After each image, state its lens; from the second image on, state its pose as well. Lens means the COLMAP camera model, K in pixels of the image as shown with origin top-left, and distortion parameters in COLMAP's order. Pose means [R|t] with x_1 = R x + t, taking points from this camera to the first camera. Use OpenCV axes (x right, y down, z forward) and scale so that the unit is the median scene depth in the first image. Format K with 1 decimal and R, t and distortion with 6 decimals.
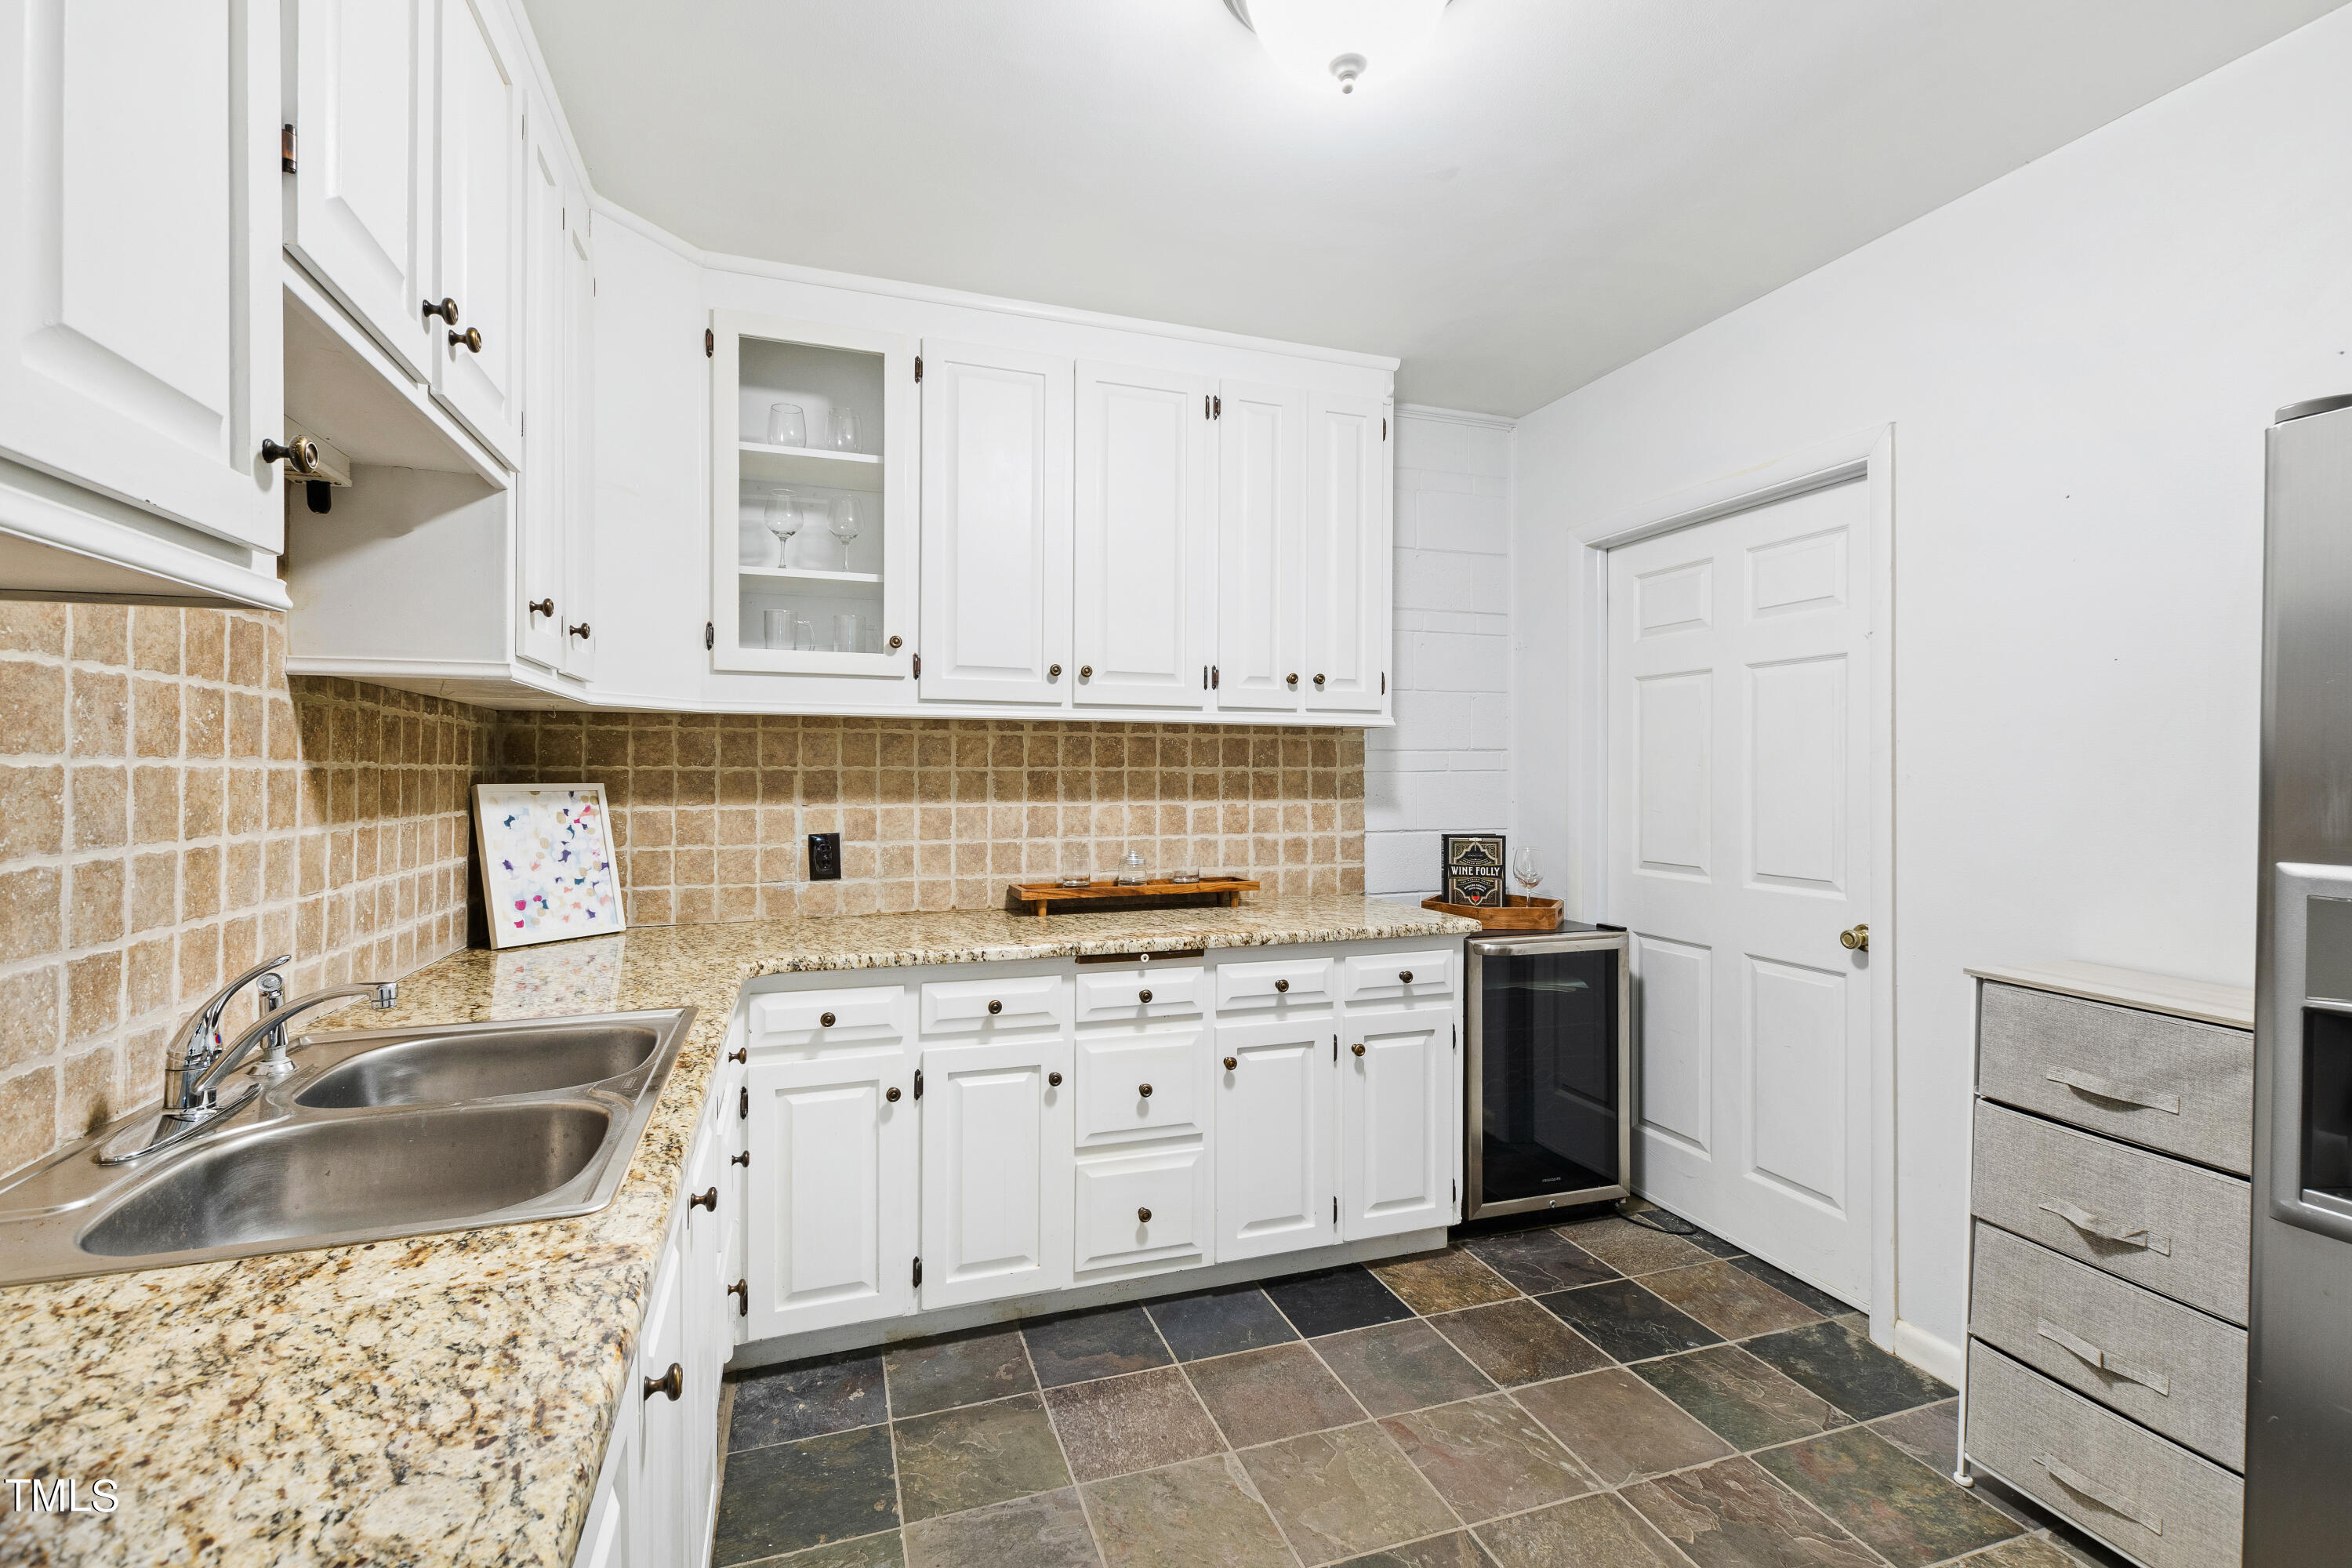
lens RADIAL K [[1030.3, 0, 1168.1], [0, 1030.3, 776.7], [0, 0, 1]] dist [0.003767, -0.000600]
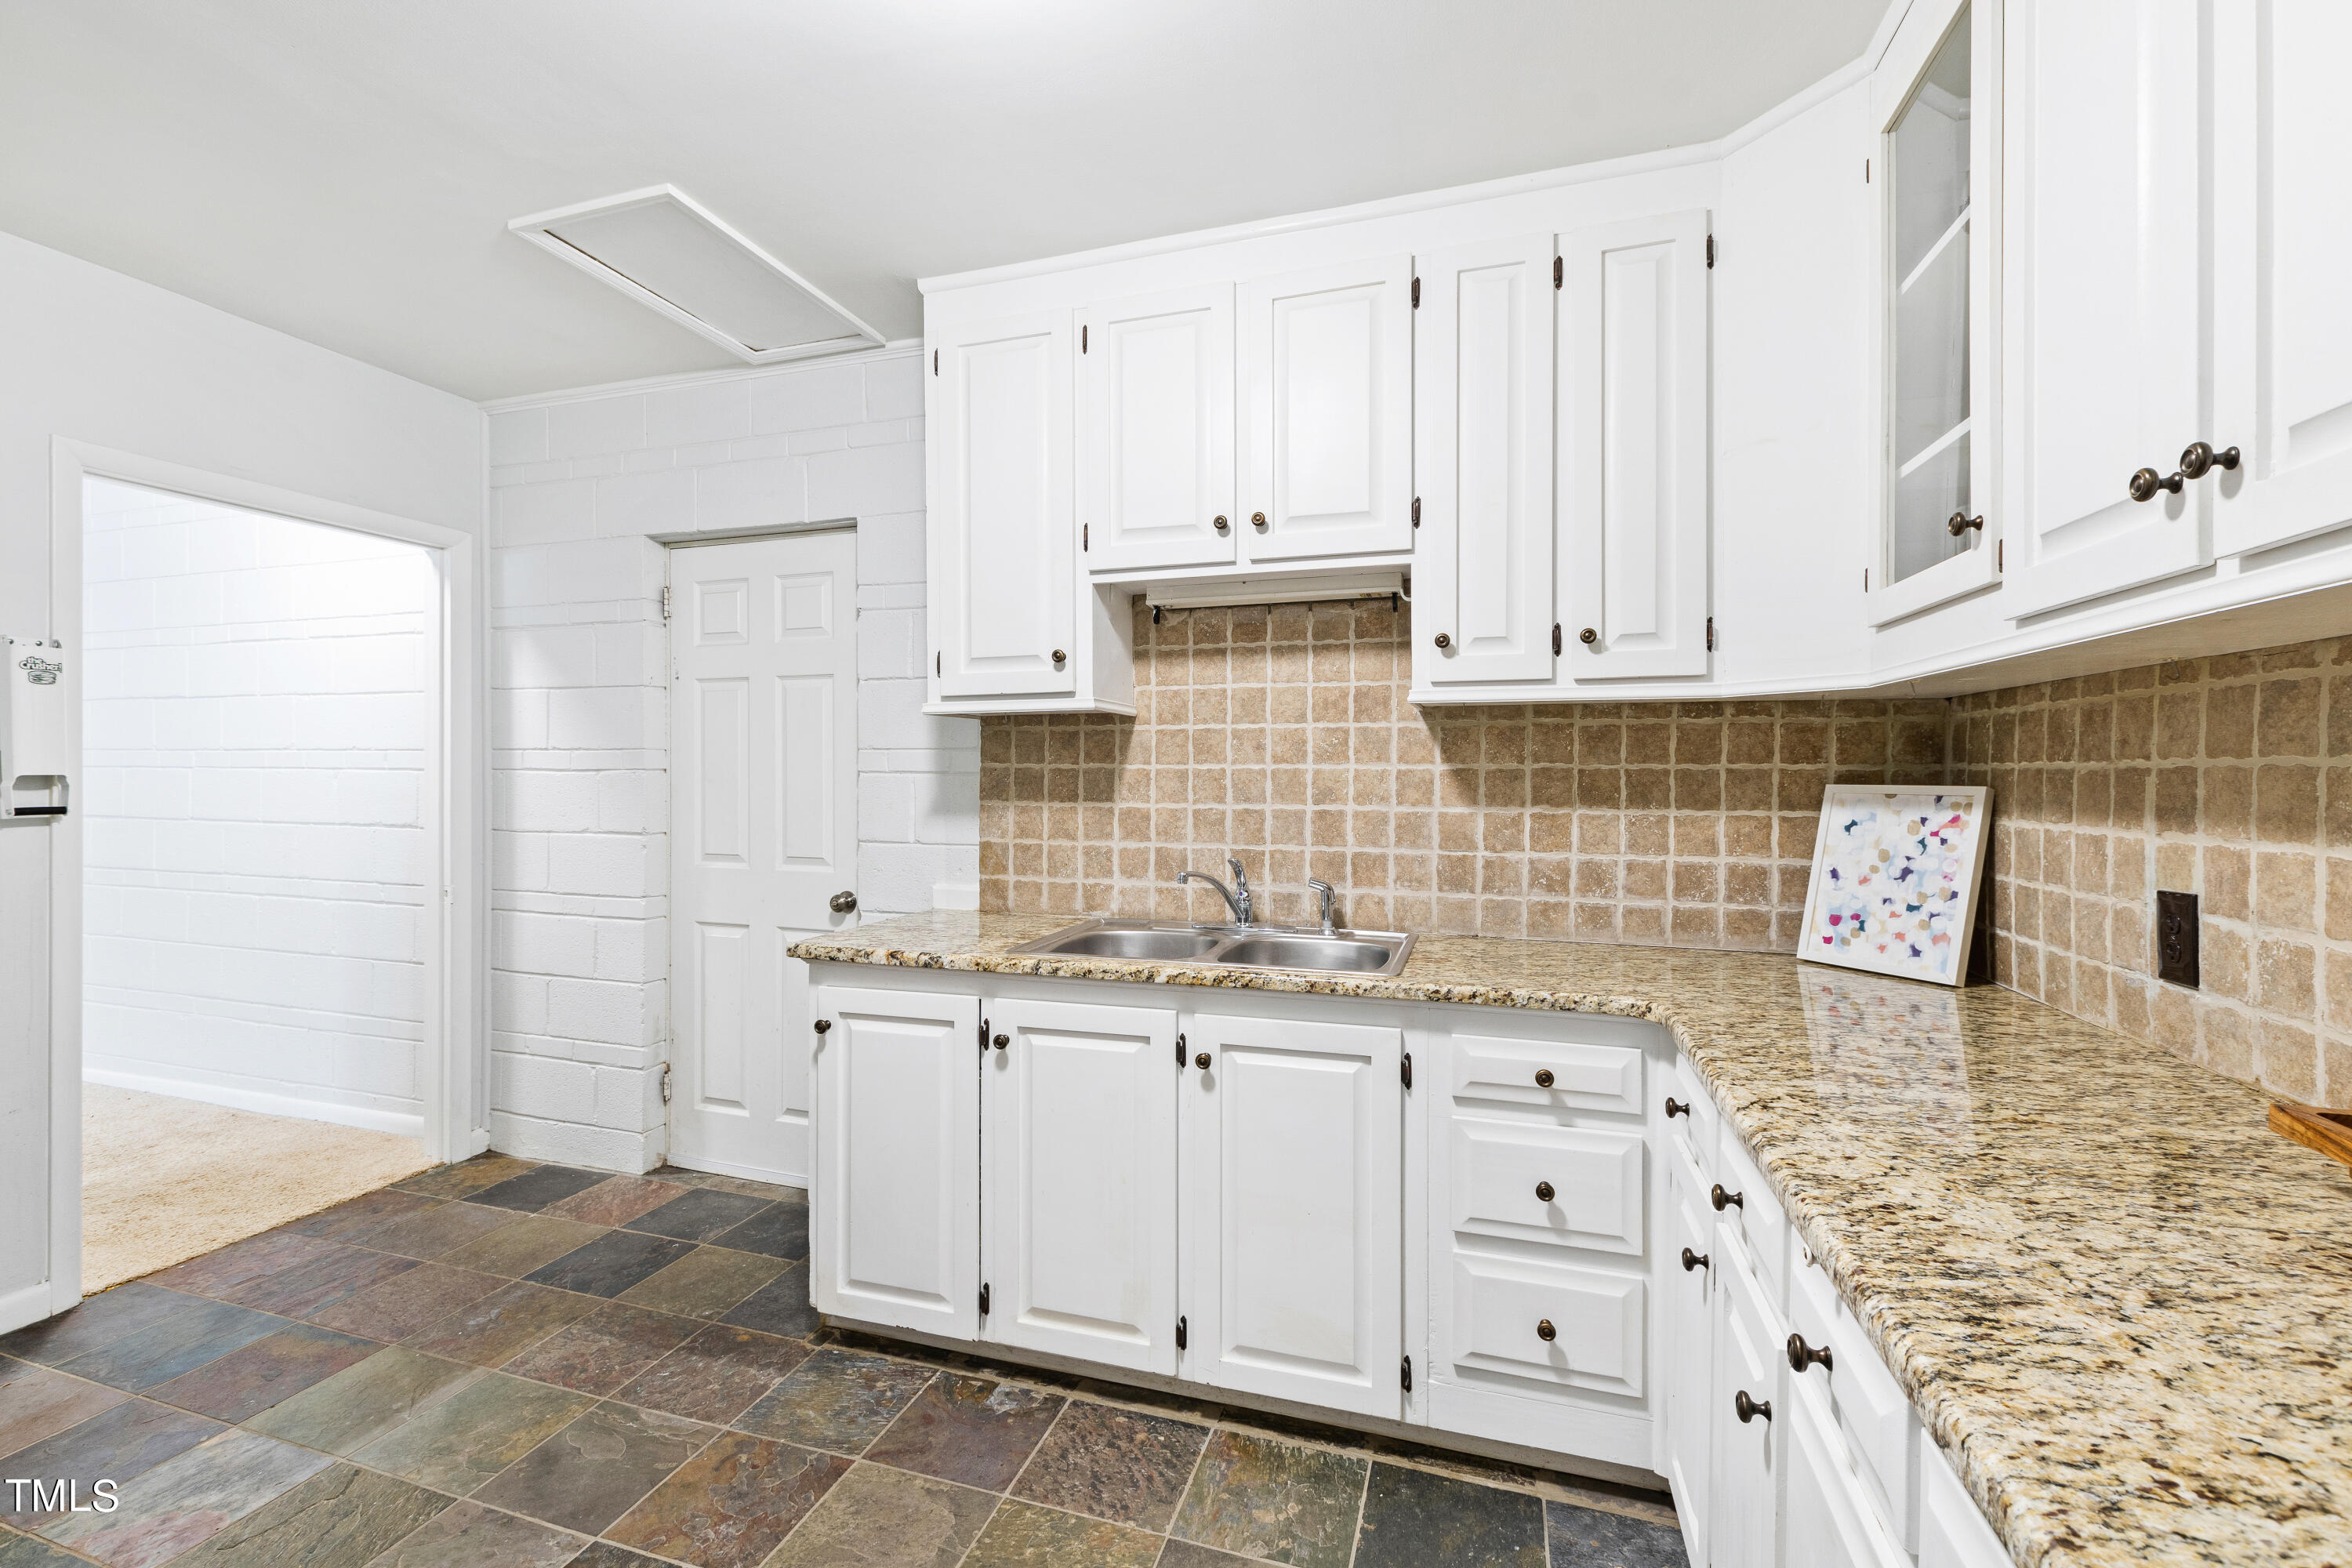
lens RADIAL K [[1030.3, 0, 1164.5], [0, 1030.3, 775.0], [0, 0, 1]] dist [0.003767, -0.000600]
pose [[-0.609464, -0.000504, -0.792813, 0.417528], [-0.006162, 0.999973, 0.004102, -0.001448], [0.792790, 0.007385, -0.609451, 1.028126]]
